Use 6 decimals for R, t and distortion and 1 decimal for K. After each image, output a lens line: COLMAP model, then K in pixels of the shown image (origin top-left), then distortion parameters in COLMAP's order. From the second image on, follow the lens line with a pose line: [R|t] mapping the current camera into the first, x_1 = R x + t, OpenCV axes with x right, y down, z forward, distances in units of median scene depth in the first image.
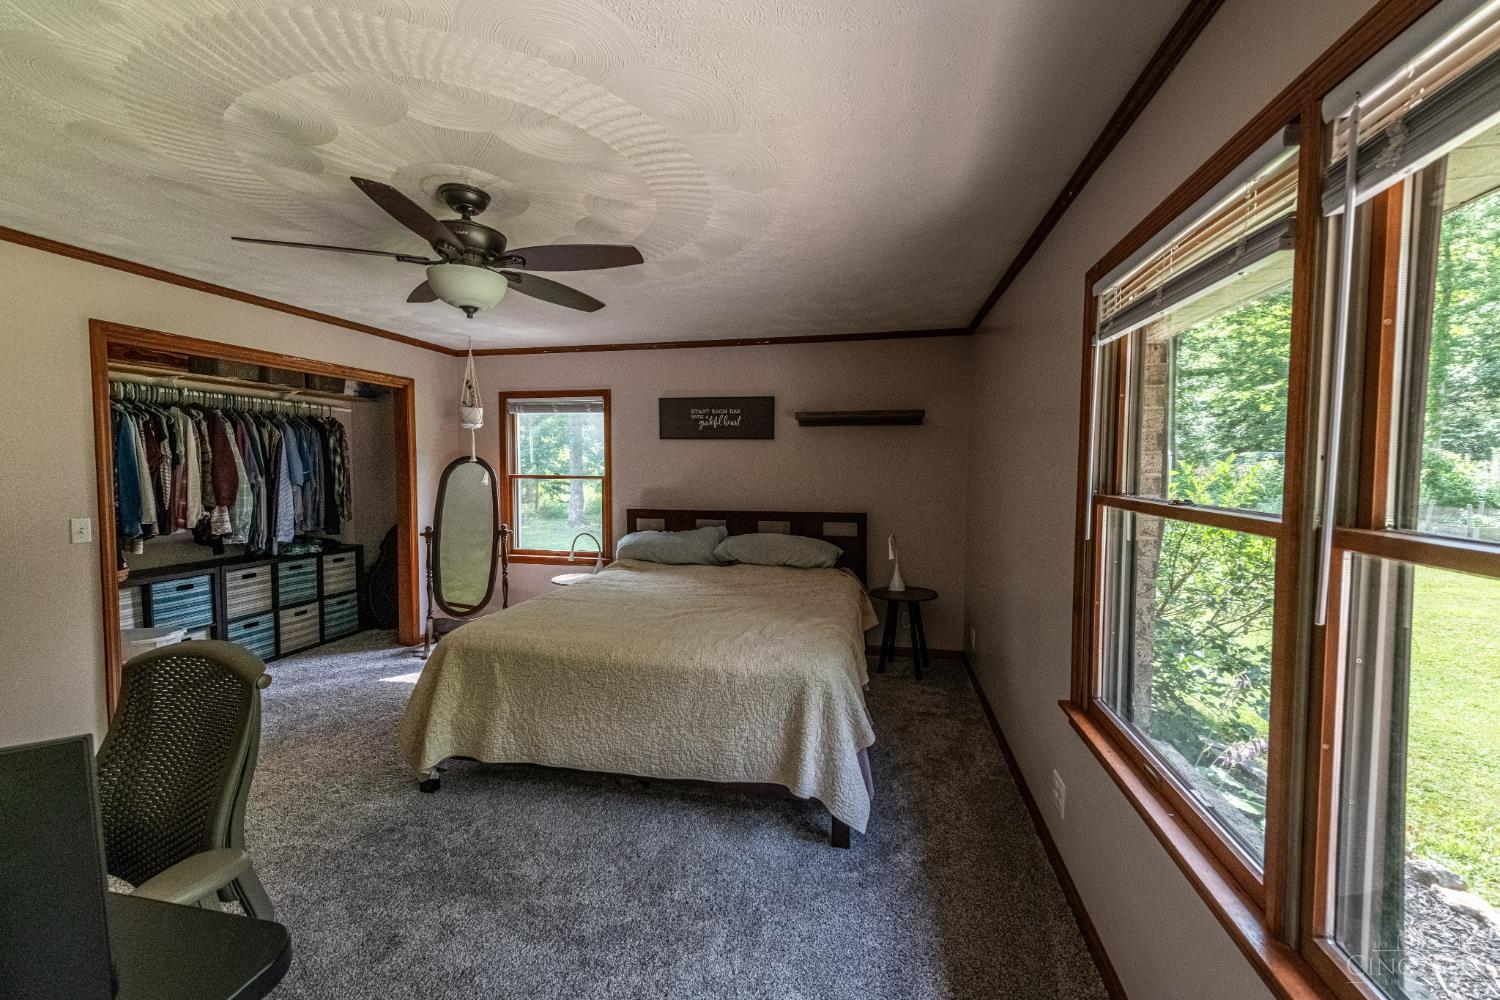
lens RADIAL K [[592.5, 0, 745.9], [0, 592.5, 492.5], [0, 0, 1]] dist [0.010584, -0.000332]
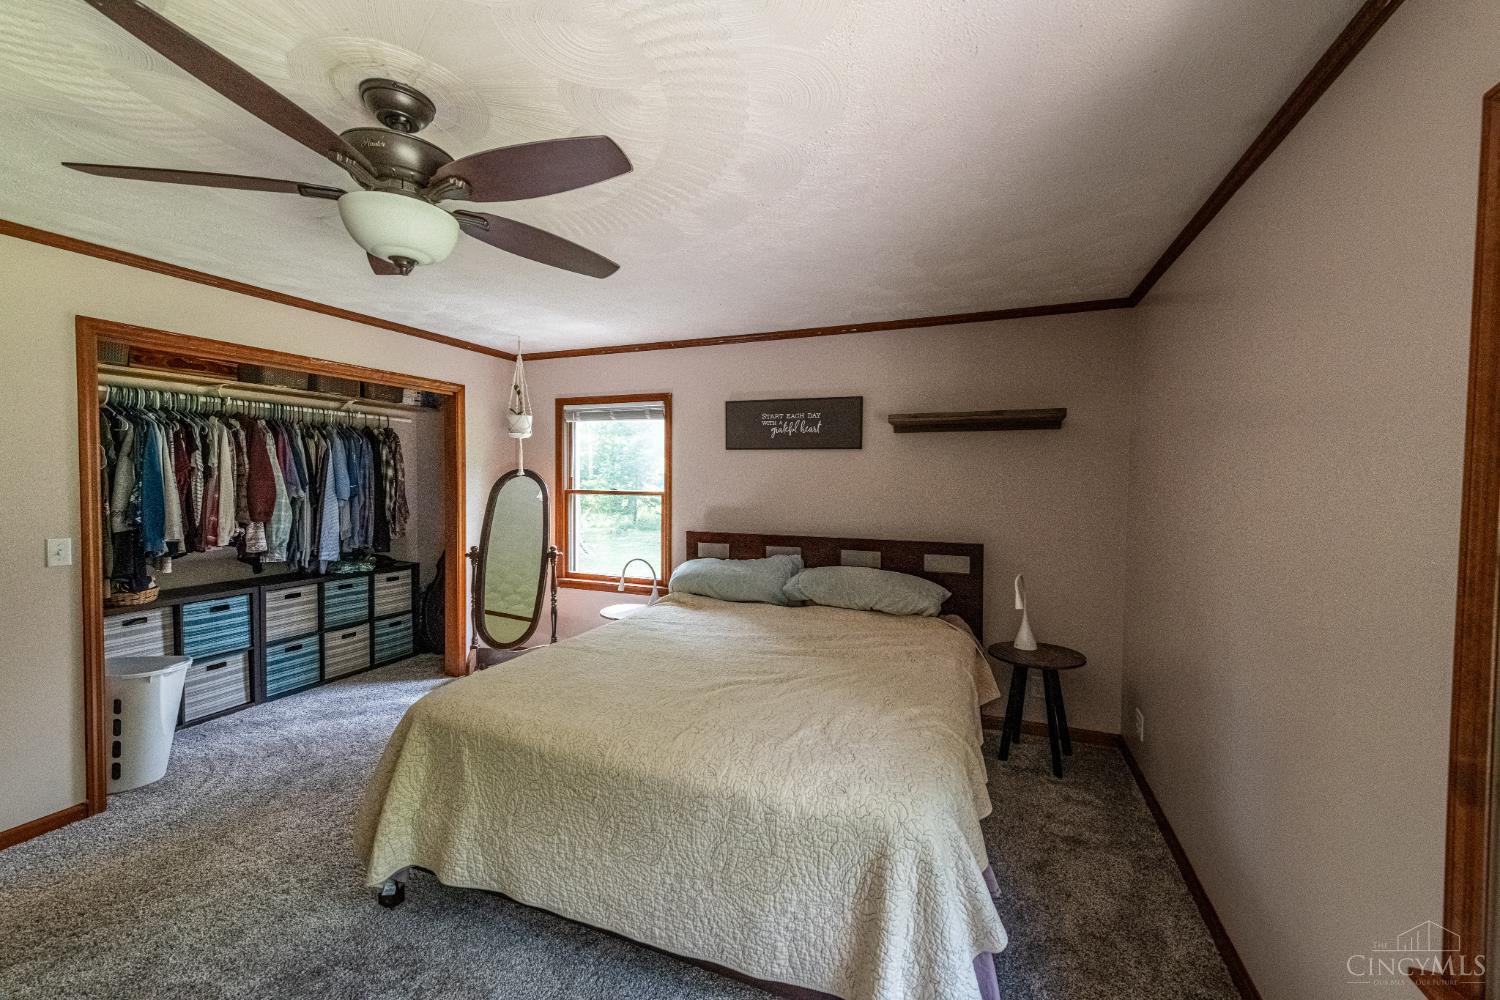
lens RADIAL K [[592.5, 0, 745.9], [0, 592.5, 492.5], [0, 0, 1]] dist [0.010584, -0.000332]
pose [[0.985813, 0.009062, -0.167600, 0.029206], [-0.012729, 0.999702, -0.020818, -0.012765], [0.167362, 0.022656, 0.985635, 0.190690]]
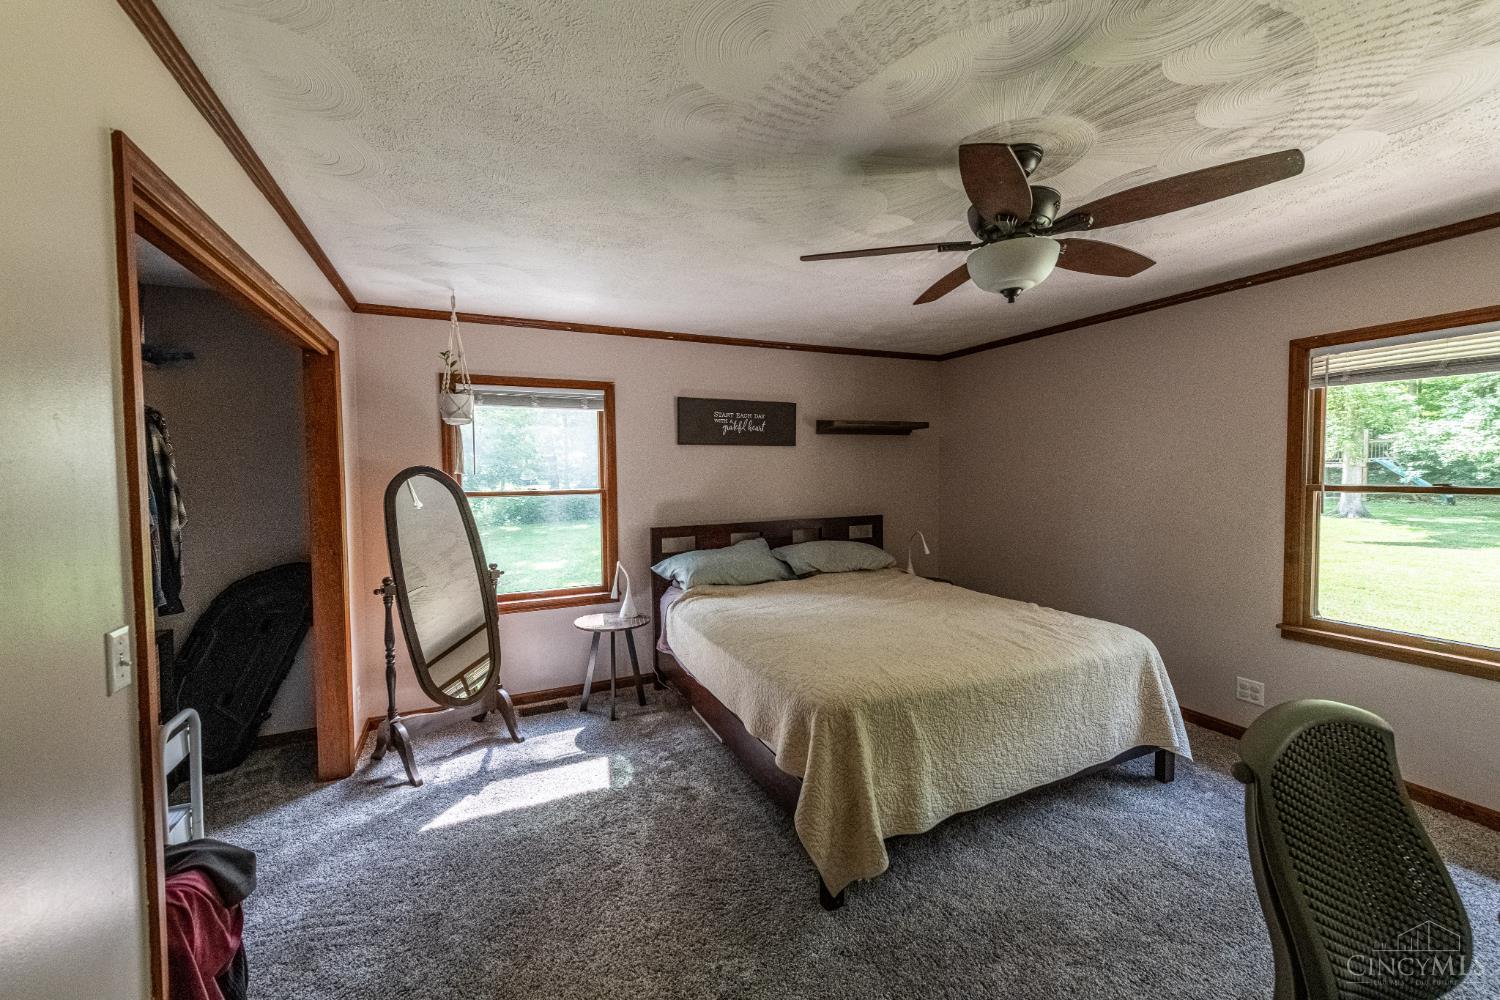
lens RADIAL K [[609.5, 0, 748.1], [0, 609.5, 480.3], [0, 0, 1]] dist [0.012654, -0.000175]
pose [[0.791550, -0.025000, 0.610593, -0.683901], [0.040771, 0.999097, -0.011948, -0.025985], [-0.609743, 0.034353, 0.791854, 0.264240]]
